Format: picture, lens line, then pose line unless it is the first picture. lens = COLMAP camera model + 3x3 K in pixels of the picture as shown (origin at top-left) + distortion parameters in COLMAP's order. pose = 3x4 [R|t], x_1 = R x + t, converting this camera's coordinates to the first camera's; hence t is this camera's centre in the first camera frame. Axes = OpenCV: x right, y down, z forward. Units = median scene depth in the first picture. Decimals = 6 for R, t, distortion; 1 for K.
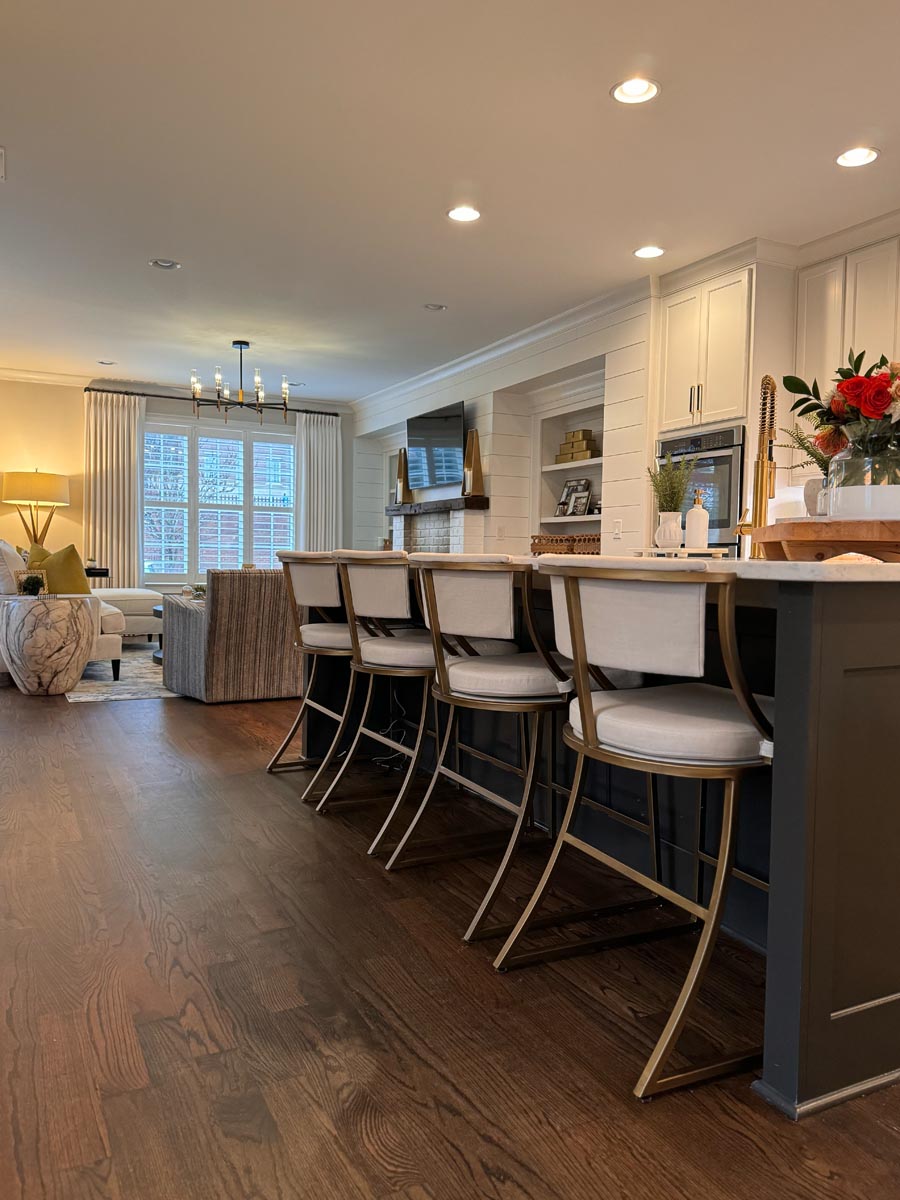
lens RADIAL K [[940.9, 0, 450.0], [0, 940.9, 600.0], [0, 0, 1]] dist [0.002735, -0.001993]
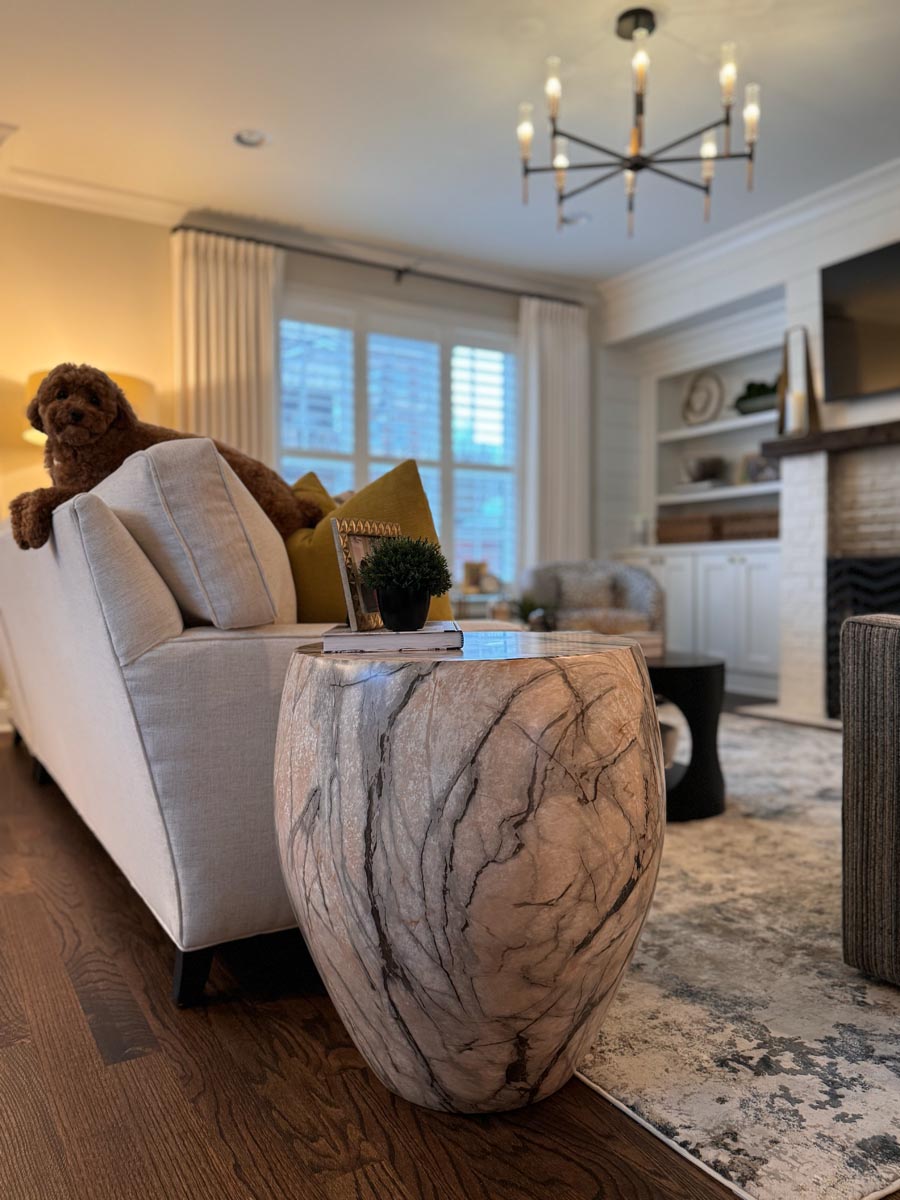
lens RADIAL K [[919.5, 0, 450.0], [0, 919.5, 600.0], [0, 0, 1]] dist [0.066398, 0.000275]
pose [[0.997535, -0.025860, 0.065227, -0.384321], [0.027089, 0.999470, -0.018029, -0.006245], [-0.064726, 0.019752, 0.997708, 0.669086]]
